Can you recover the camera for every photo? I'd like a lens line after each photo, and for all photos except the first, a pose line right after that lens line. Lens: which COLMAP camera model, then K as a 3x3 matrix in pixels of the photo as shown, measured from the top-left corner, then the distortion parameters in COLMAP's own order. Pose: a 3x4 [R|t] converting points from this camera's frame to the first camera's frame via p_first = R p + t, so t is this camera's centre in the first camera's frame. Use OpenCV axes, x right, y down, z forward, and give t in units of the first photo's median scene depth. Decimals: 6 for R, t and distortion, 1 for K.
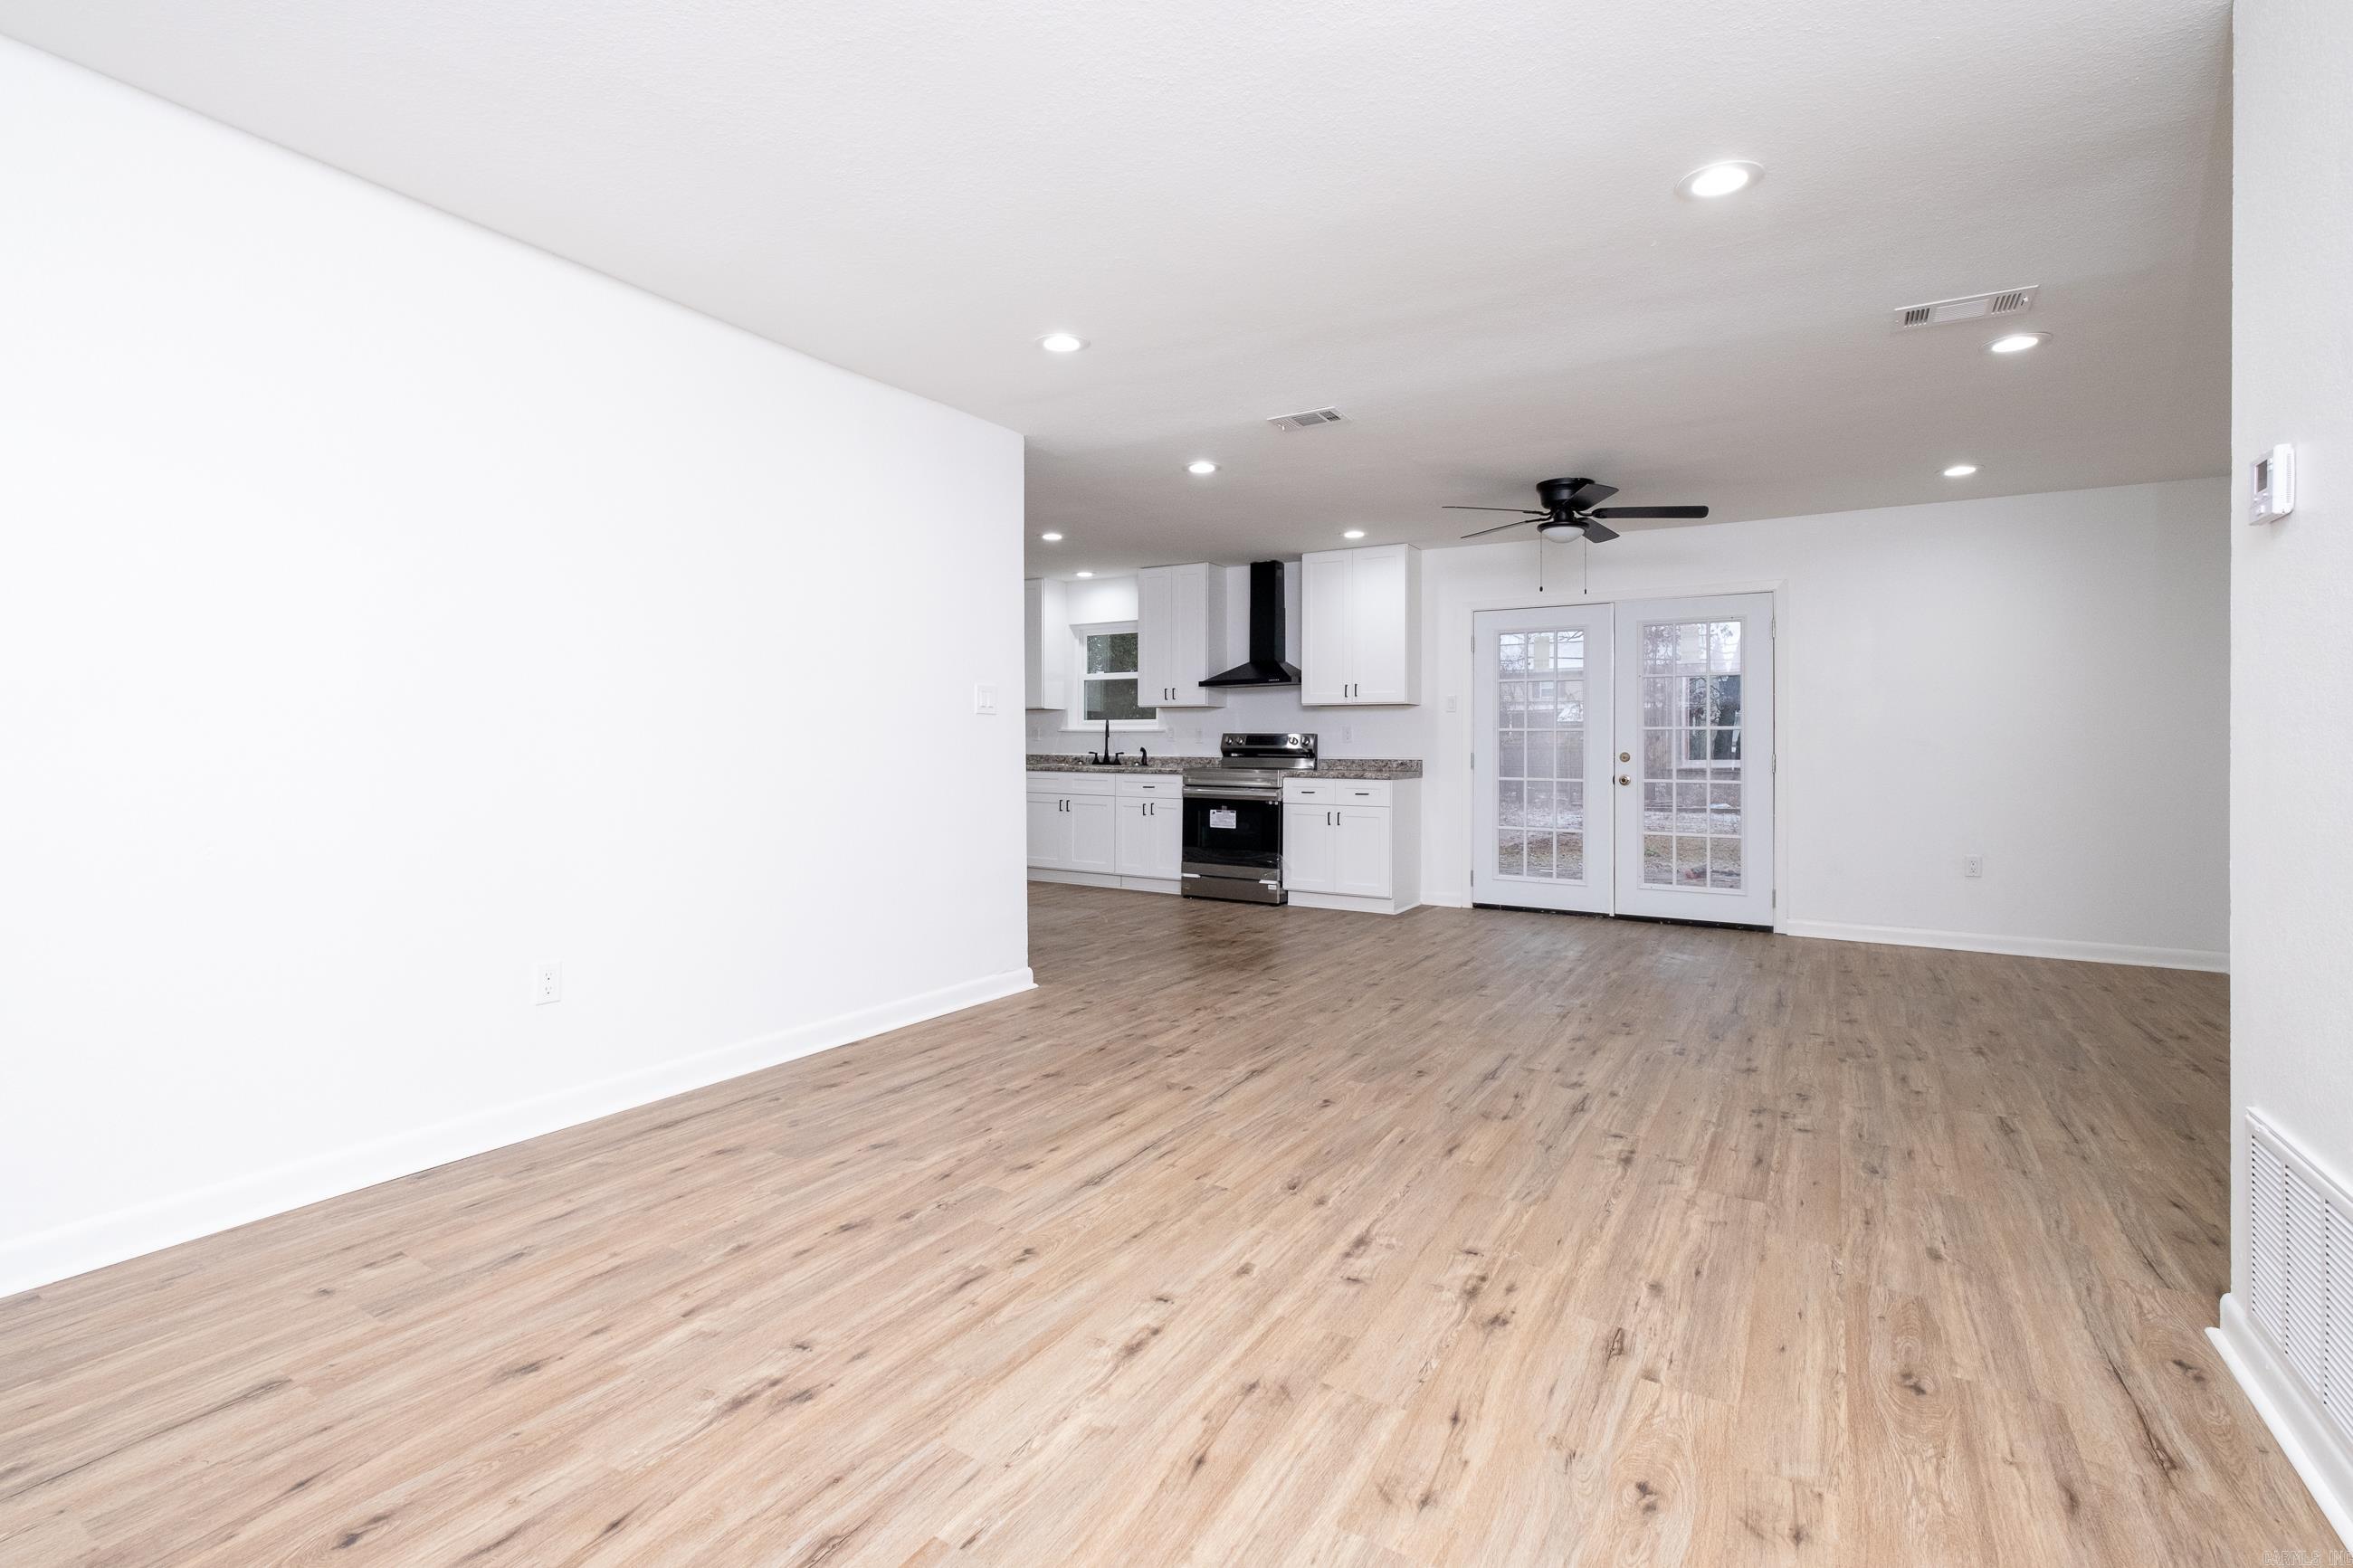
lens RADIAL K [[1073.1, 0, 1181.7], [0, 1073.1, 743.3], [0, 0, 1]] dist [-0.002023, -0.001459]
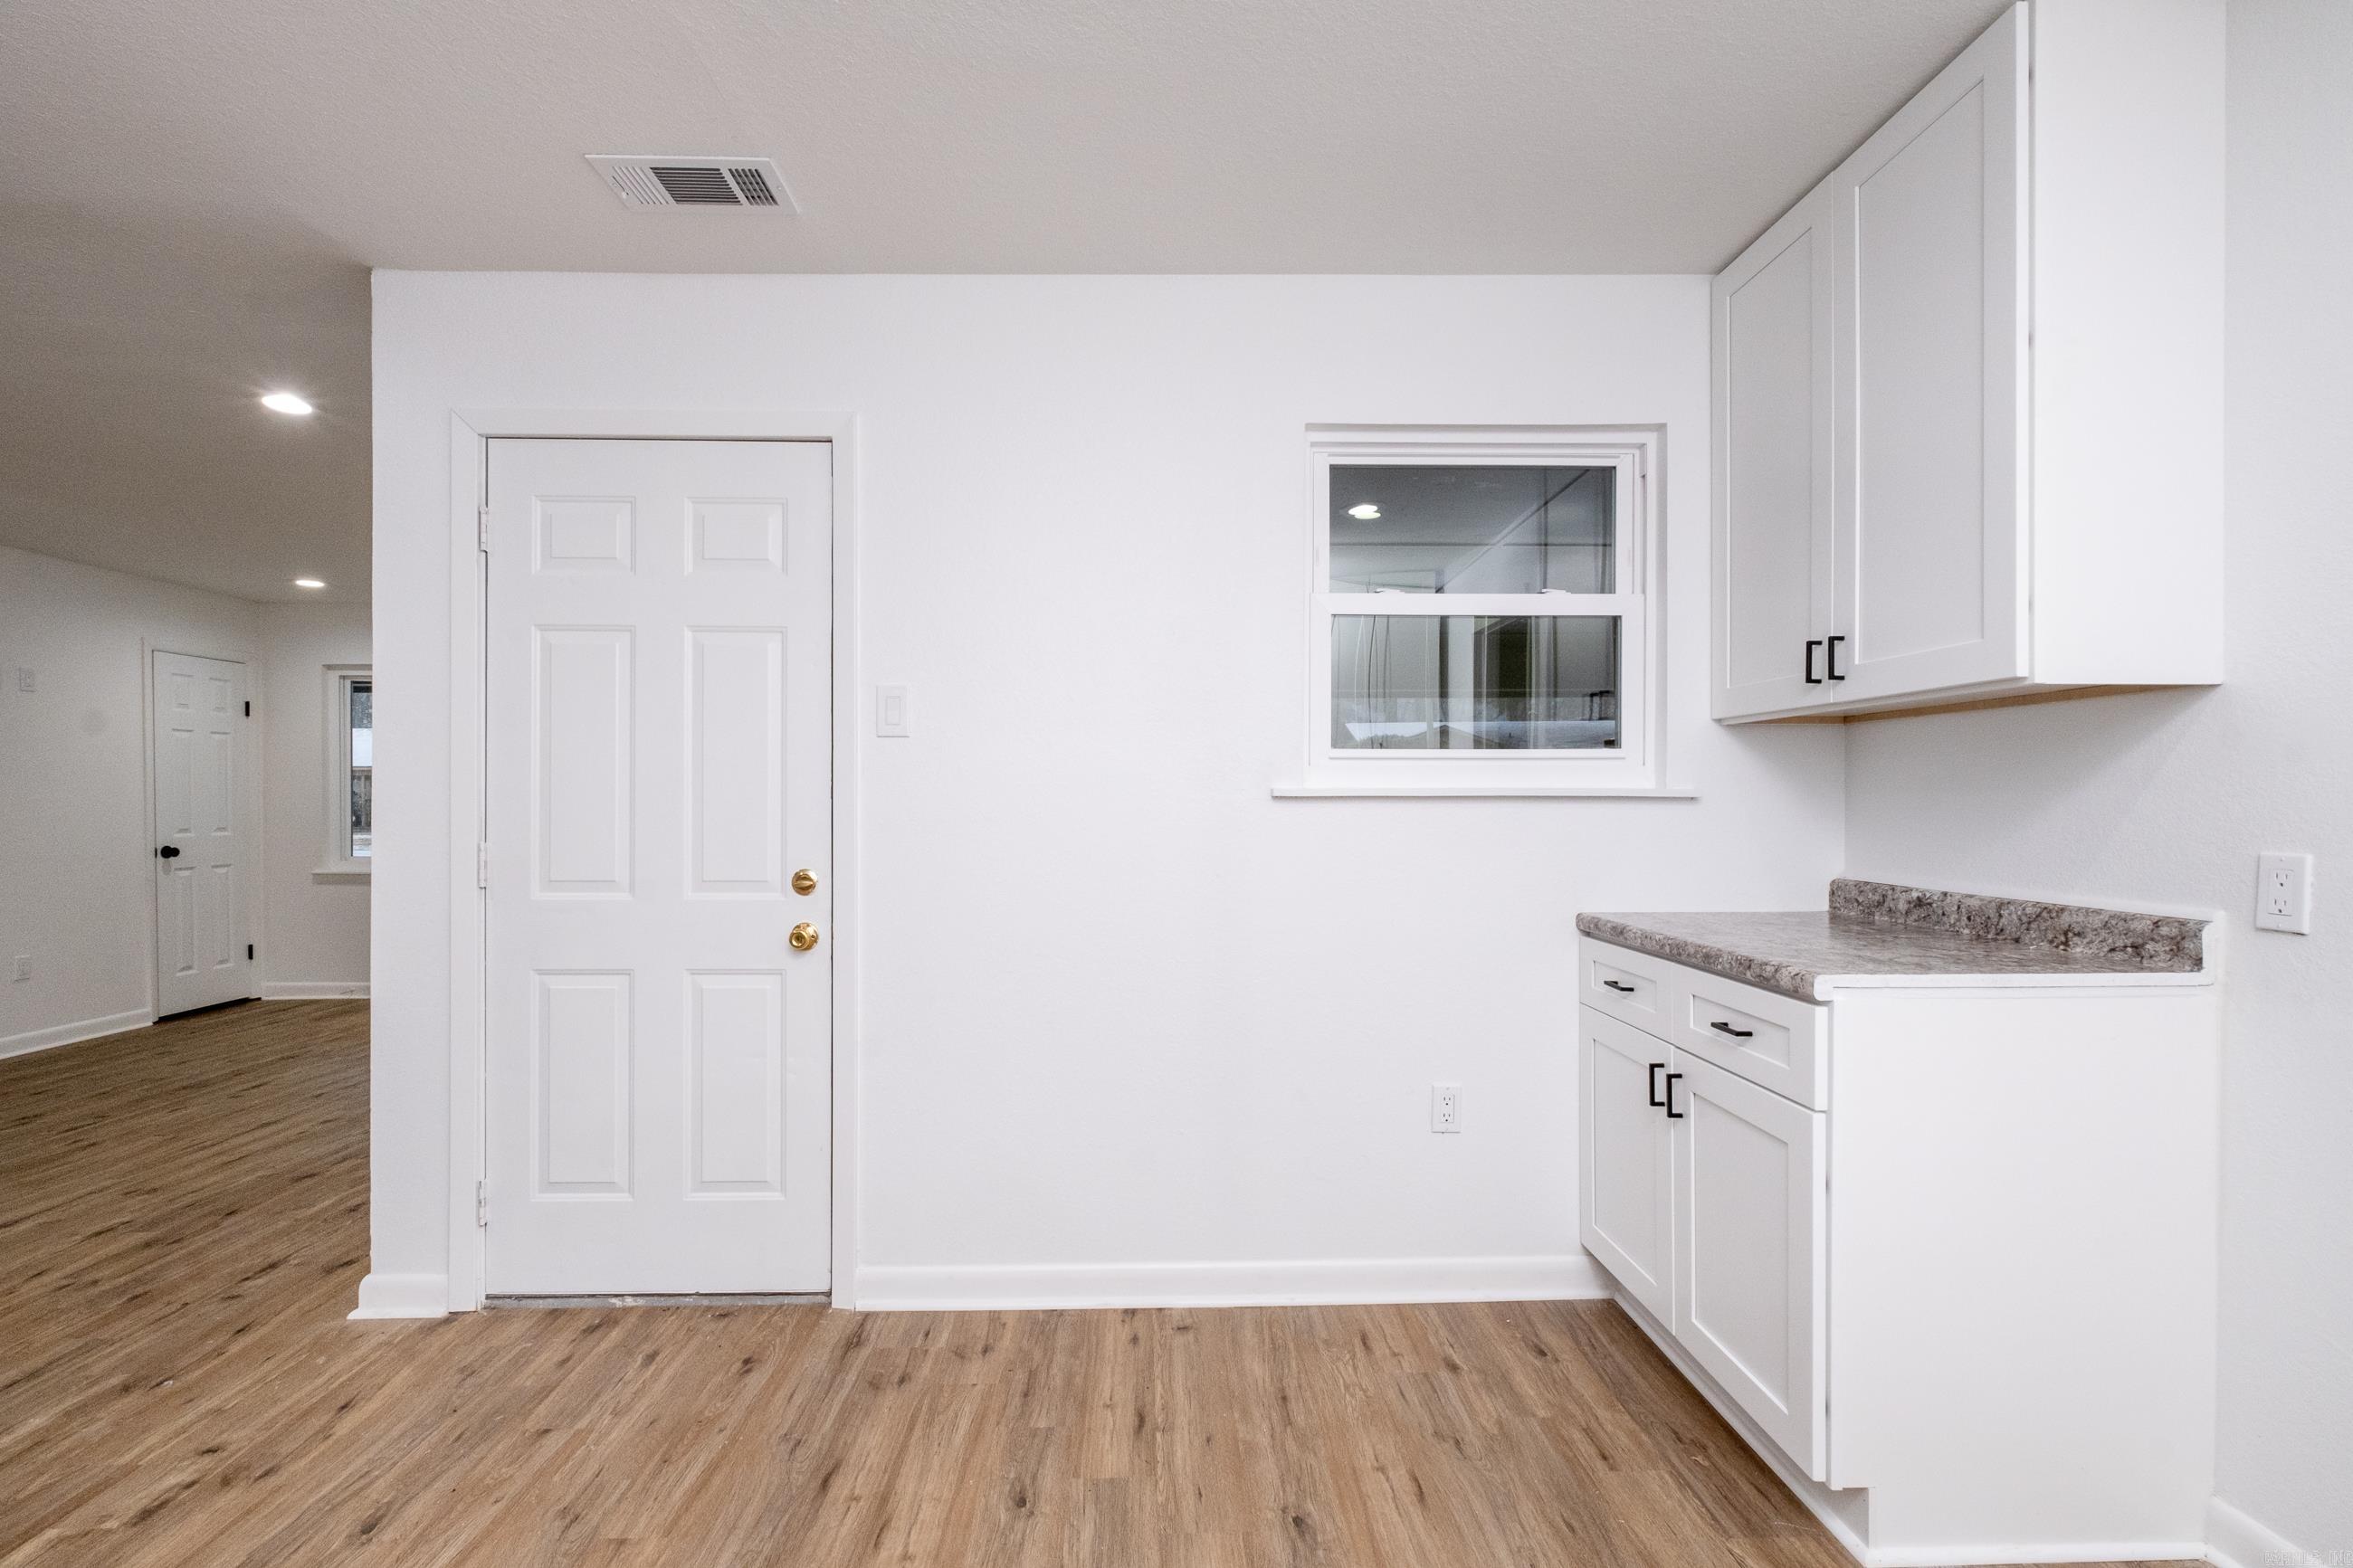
lens RADIAL K [[1078.5, 0, 1180.6], [0, 1078.5, 802.5], [0, 0, 1]] dist [-0.002928, -0.000957]
pose [[-0.841331, 0.001490, -0.540518, -0.335504], [0.003201, 0.999992, -0.002226, -0.035881], [0.540510, -0.003603, -0.841330, 2.896348]]
